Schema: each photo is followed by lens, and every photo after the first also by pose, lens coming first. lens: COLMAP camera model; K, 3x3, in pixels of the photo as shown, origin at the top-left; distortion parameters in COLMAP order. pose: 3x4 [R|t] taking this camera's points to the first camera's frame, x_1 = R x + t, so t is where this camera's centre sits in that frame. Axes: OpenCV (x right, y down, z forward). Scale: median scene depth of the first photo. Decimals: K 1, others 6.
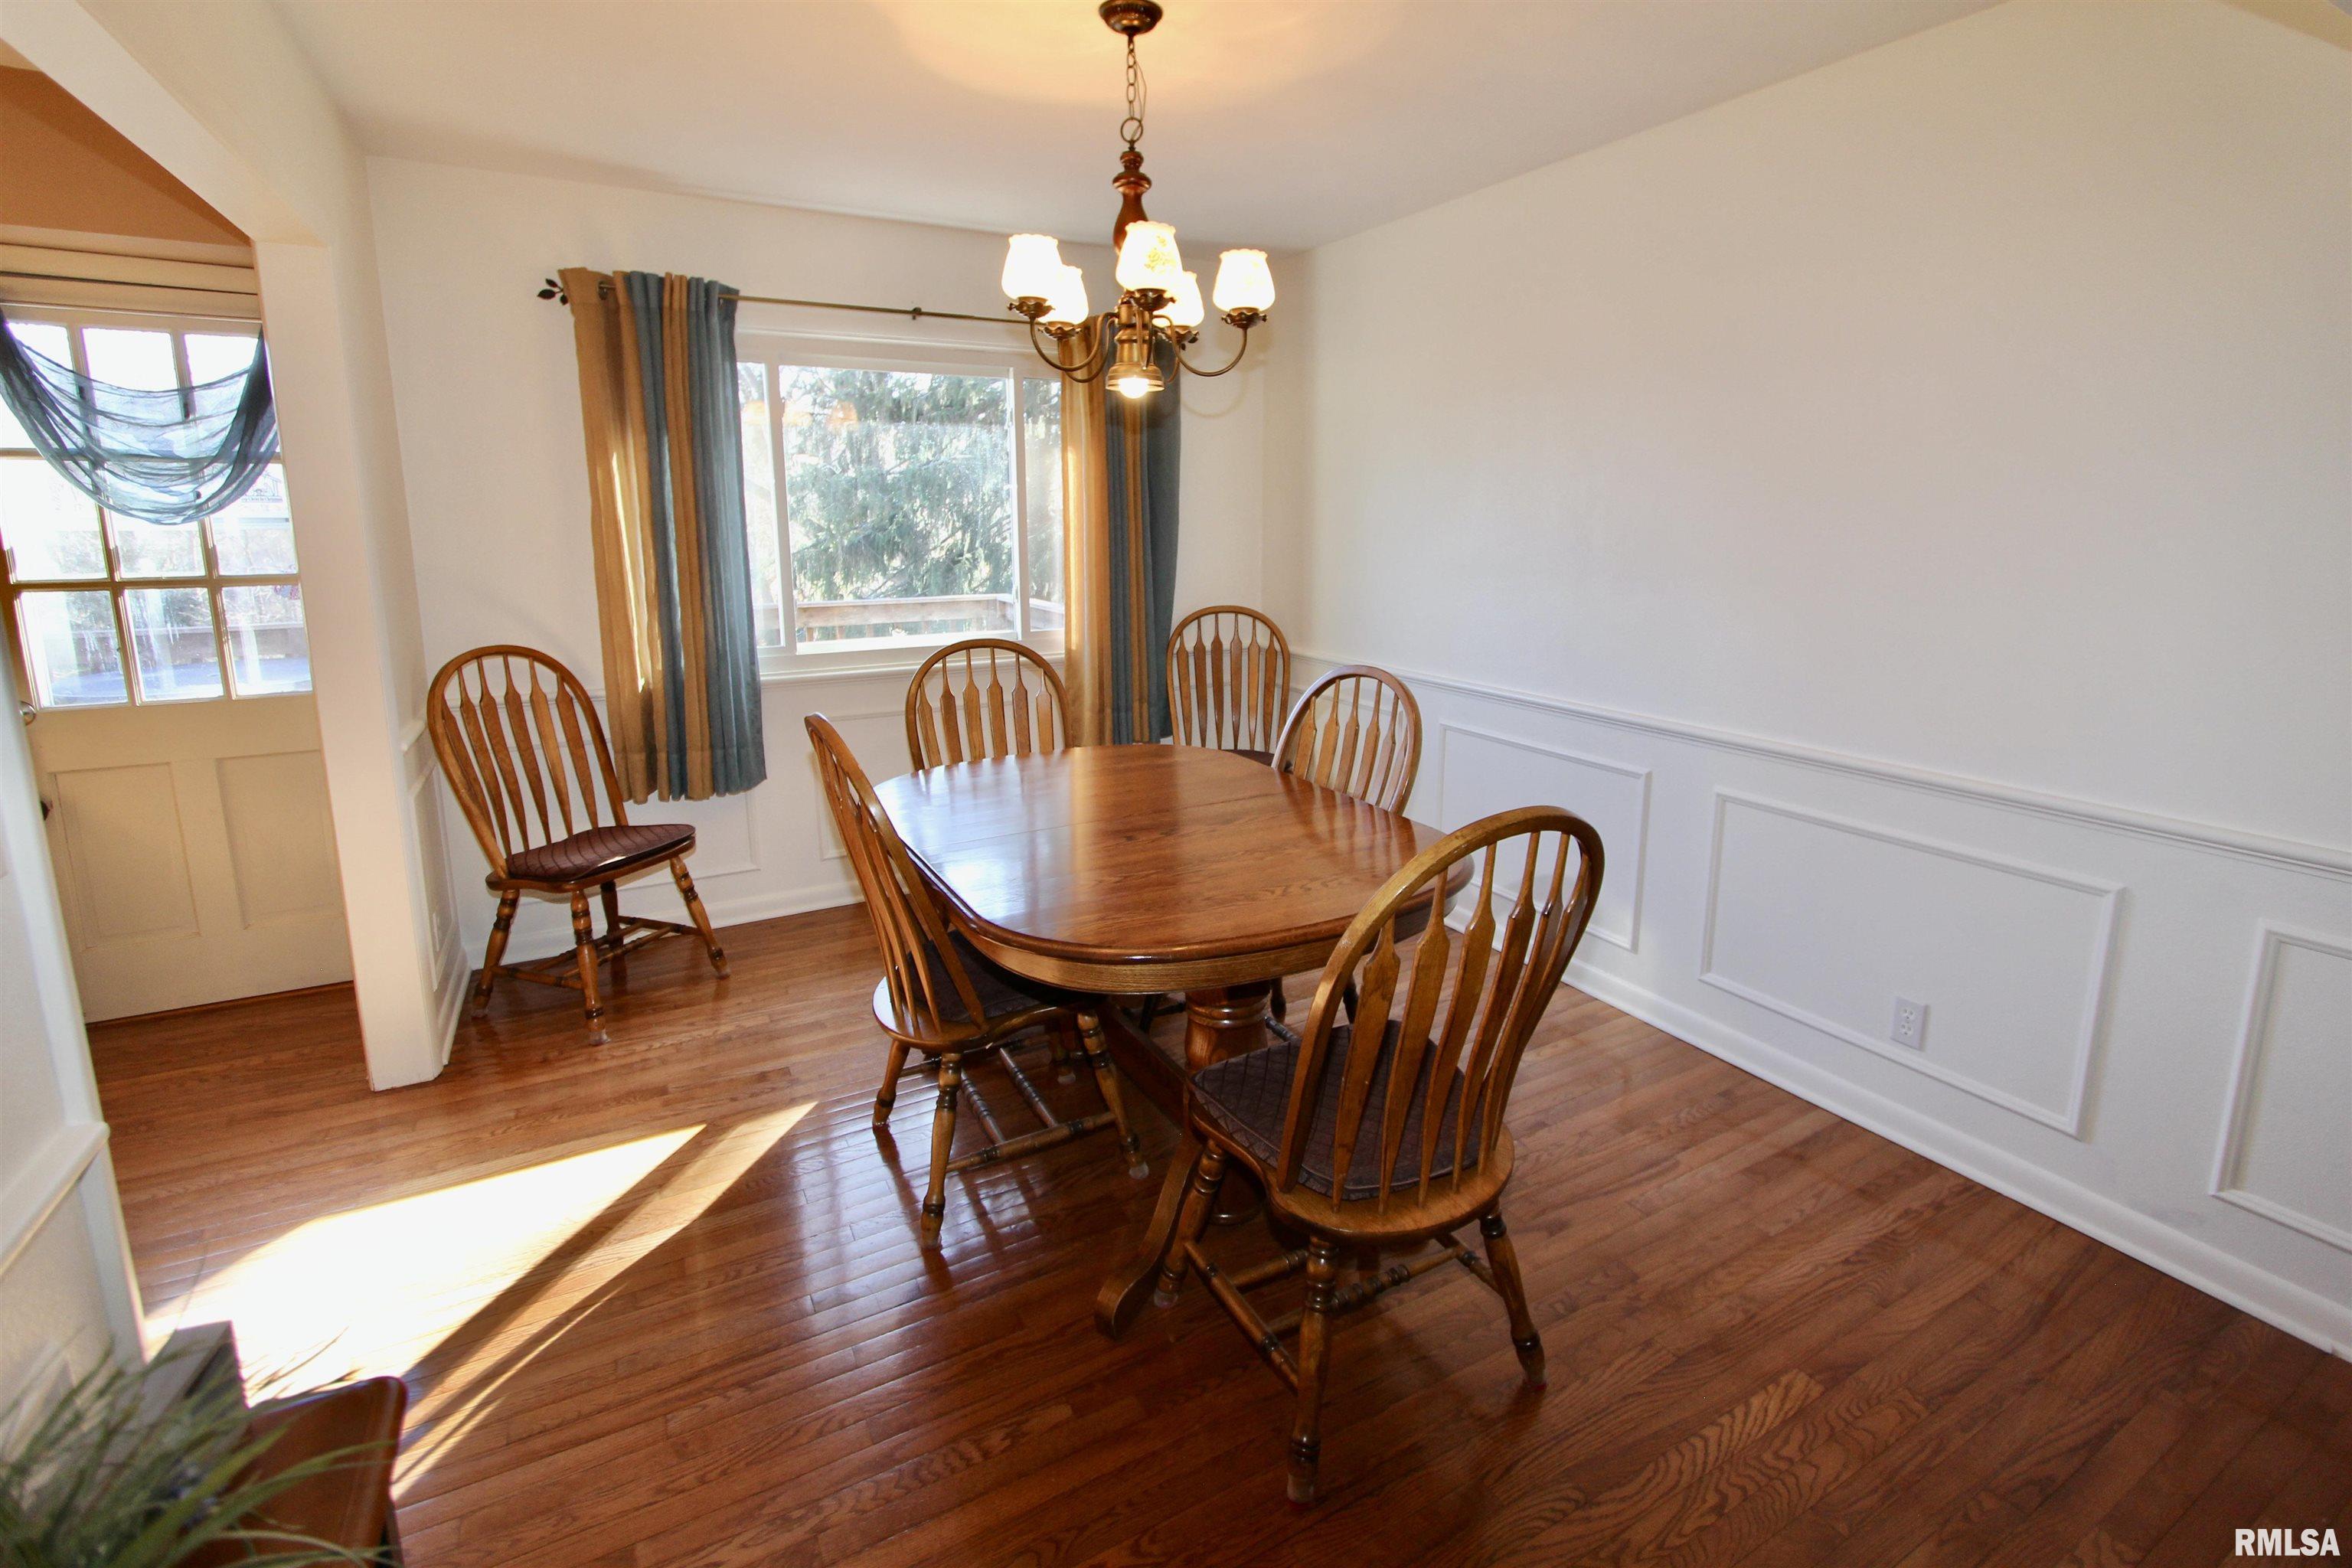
lens RADIAL K [[1081.3, 0, 1210.3], [0, 1081.3, 695.0], [0, 0, 1]] dist [-0.018086, 0.003158]
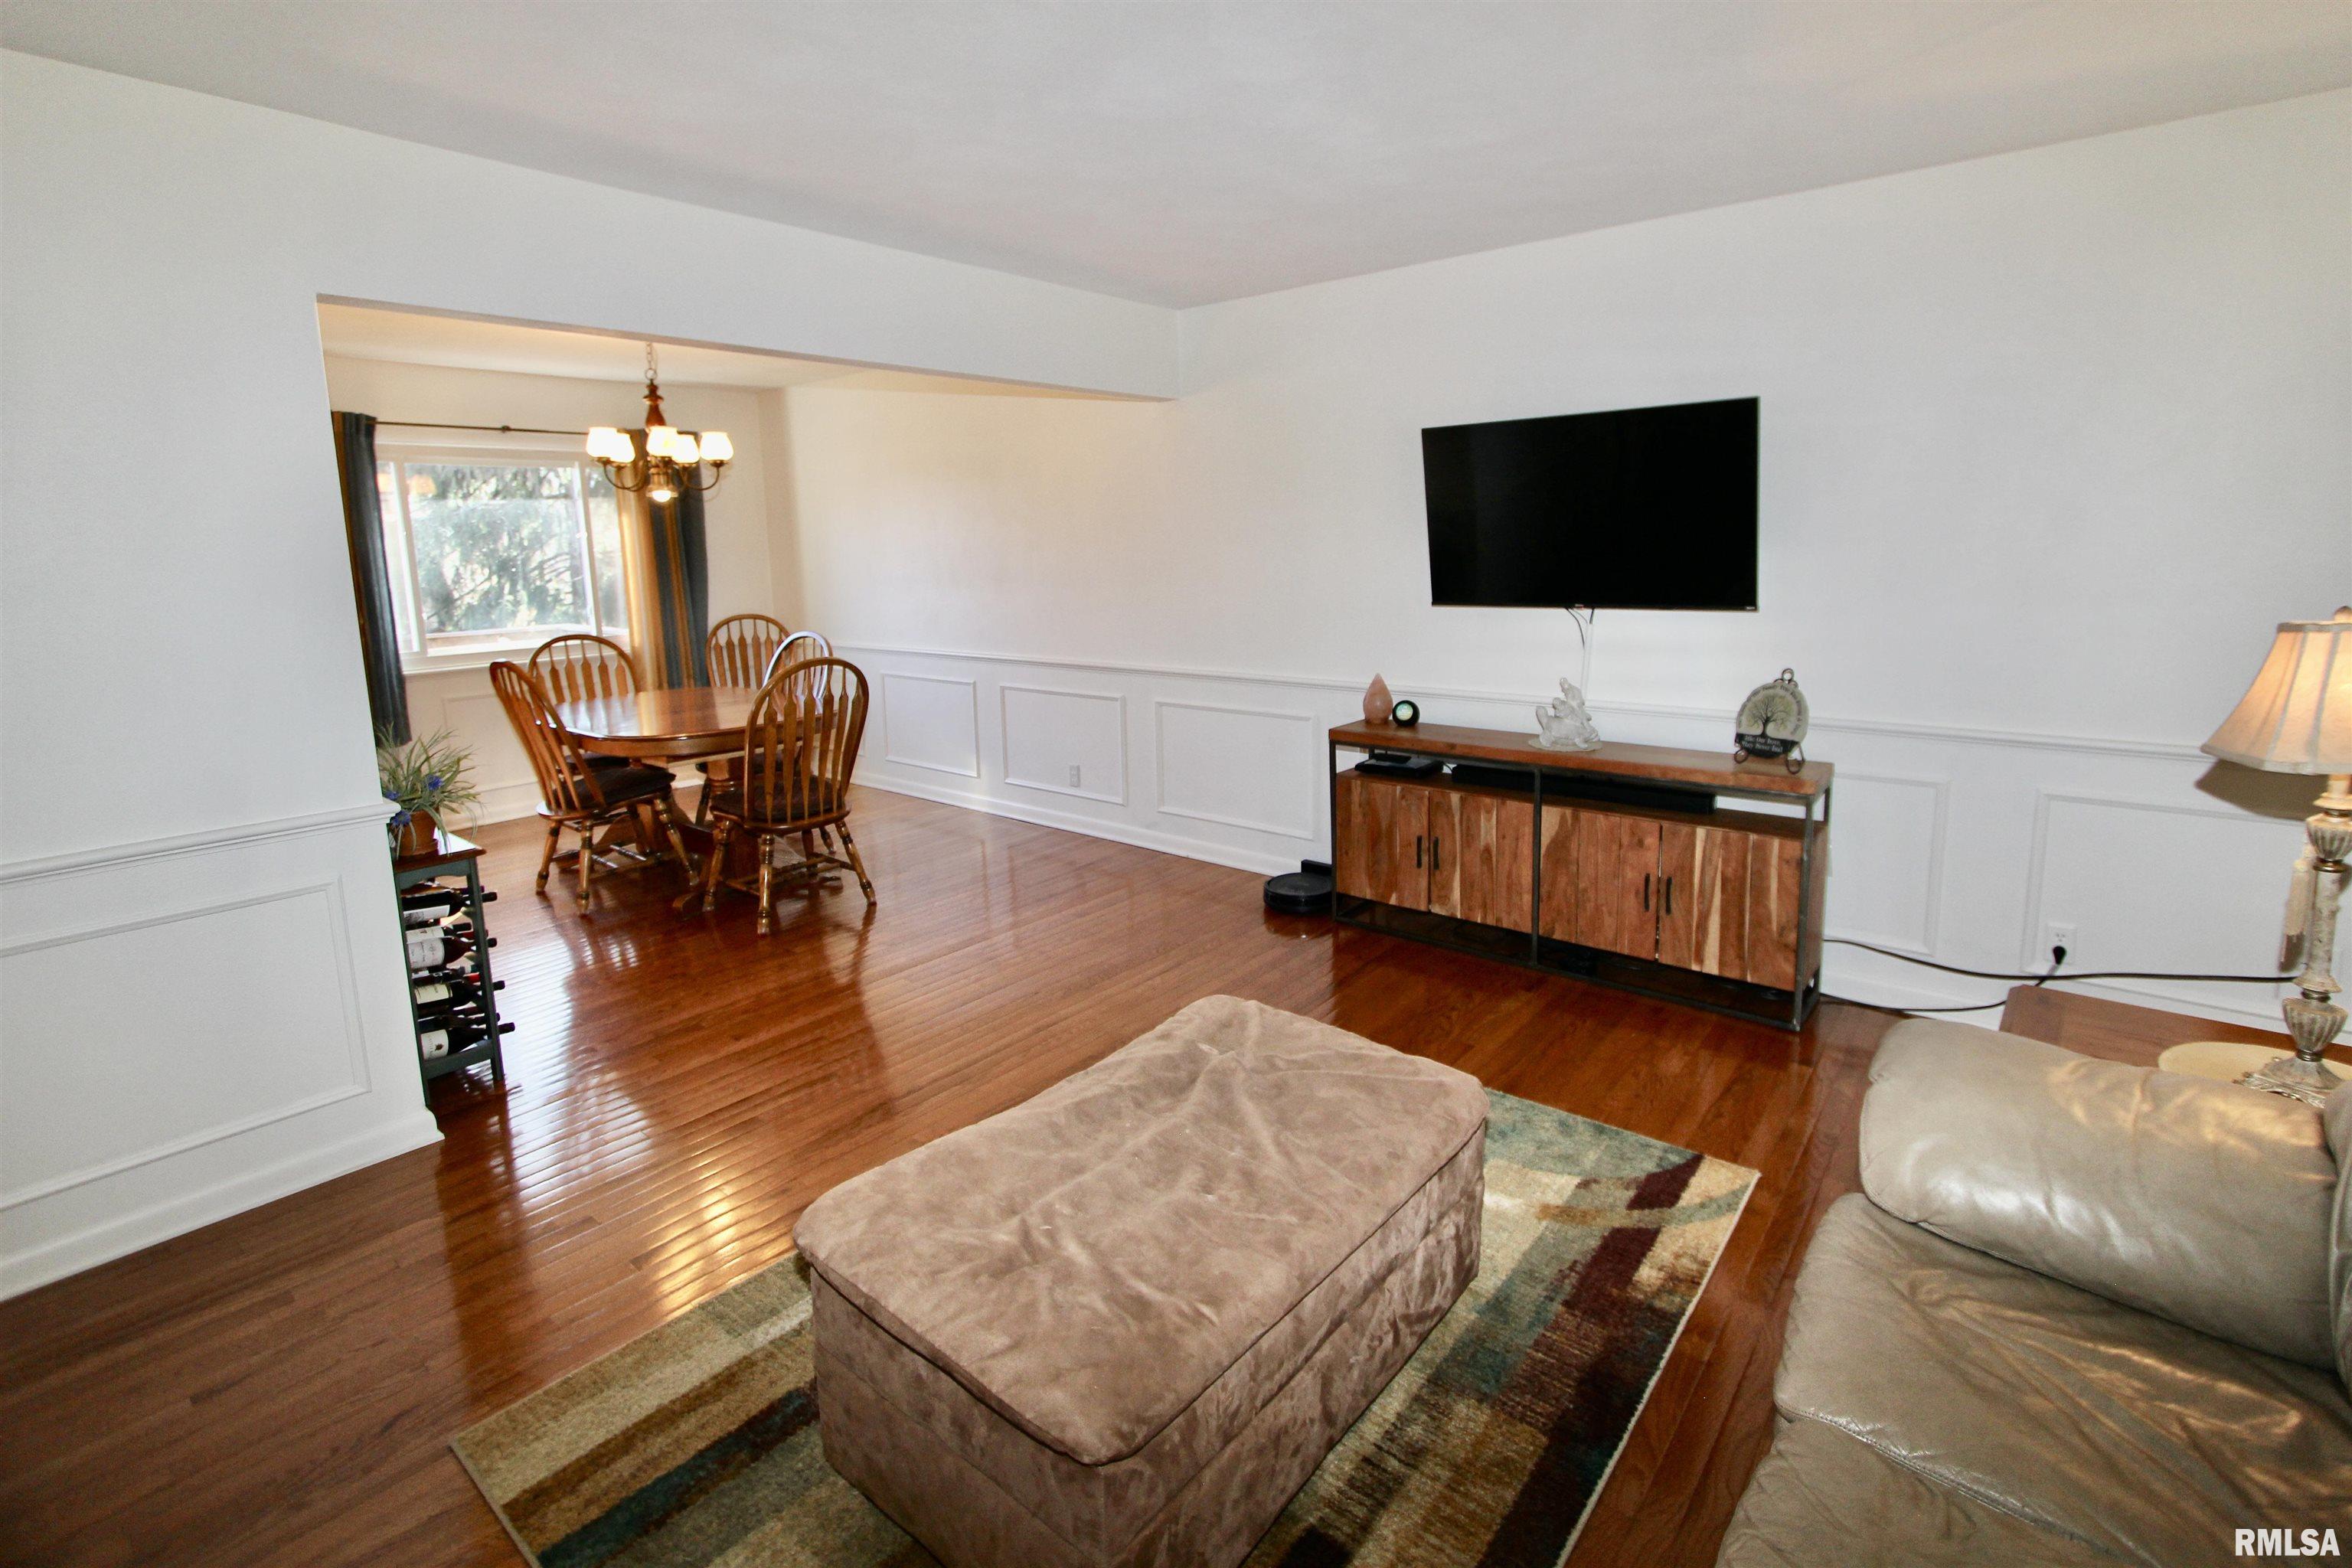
lens RADIAL K [[1081.3, 0, 1226.3], [0, 1081.3, 693.8], [0, 0, 1]] dist [-0.018086, 0.003158]
pose [[0.926190, -0.072147, 0.370090, 0.098665], [0.082872, 0.996474, -0.013139, 0.146210], [-0.367837, 0.042839, 0.928903, -0.907274]]
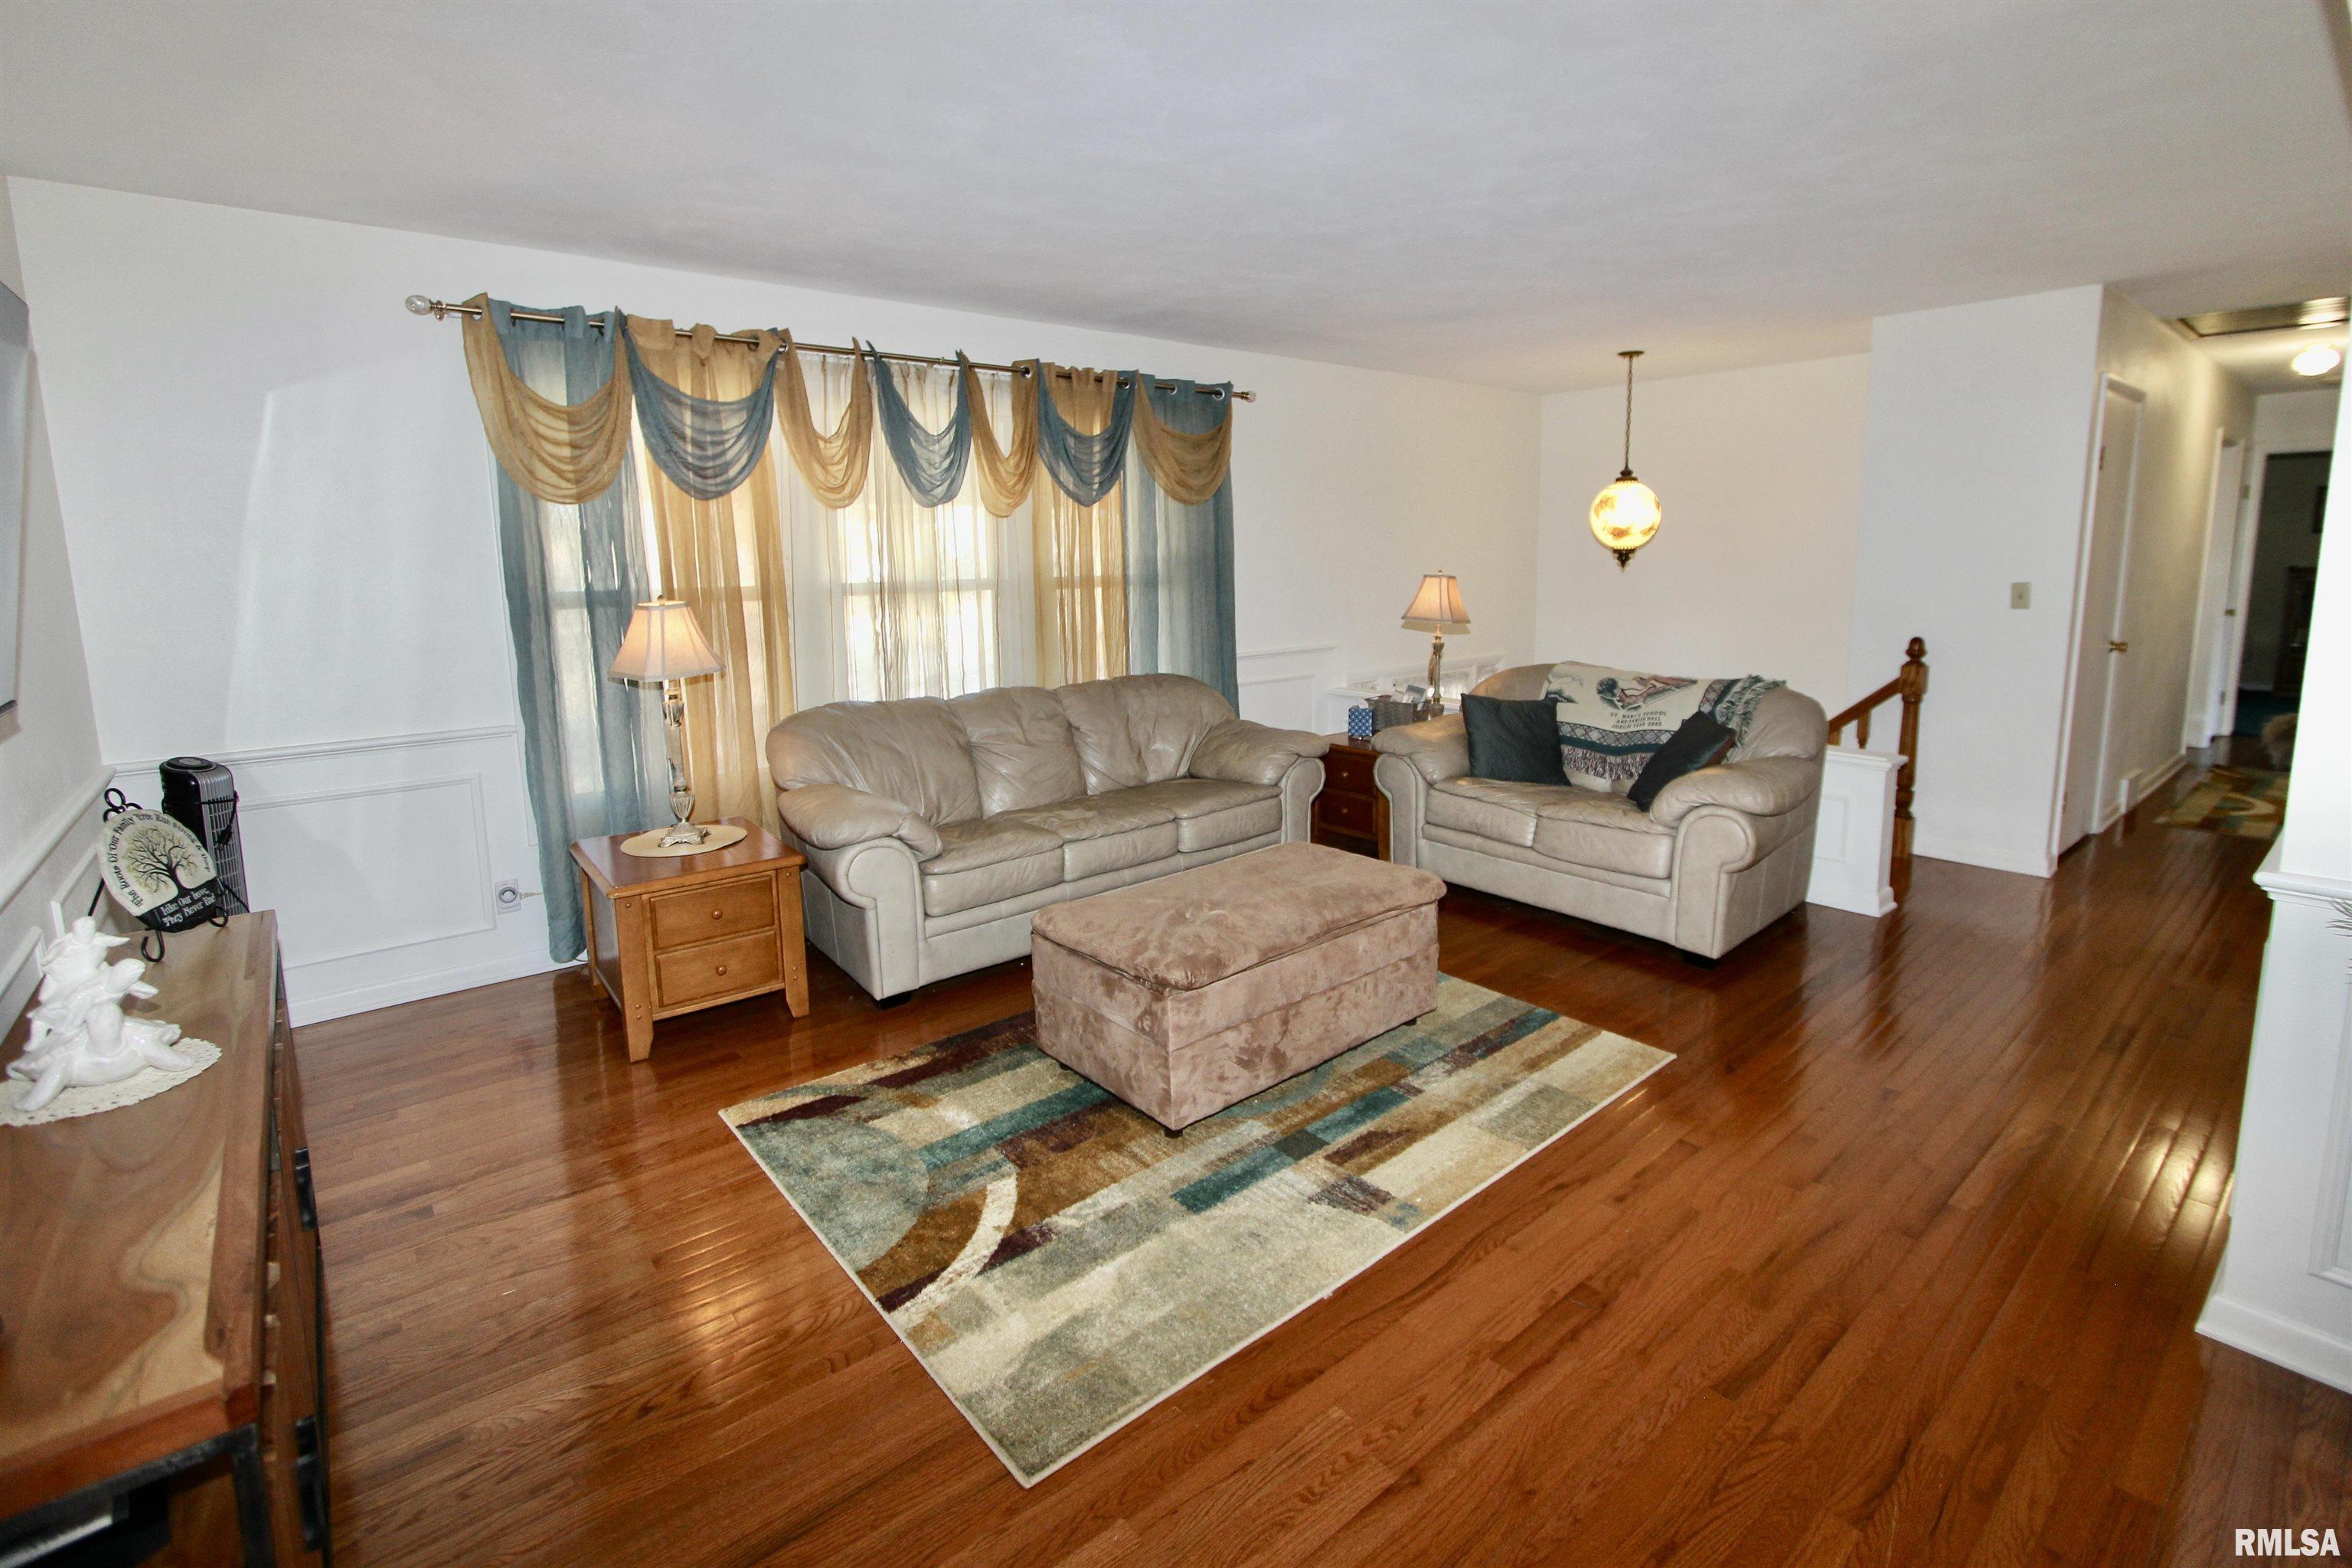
lens RADIAL K [[1081.3, 0, 1209.4], [0, 1081.3, 705.3], [0, 0, 1]] dist [-0.018086, 0.003158]
pose [[-0.982511, 0.037176, -0.182453, 0.464471], [-0.019558, 0.953841, 0.299674, -0.078100], [0.185172, 0.298001, -0.936433, 0.471267]]
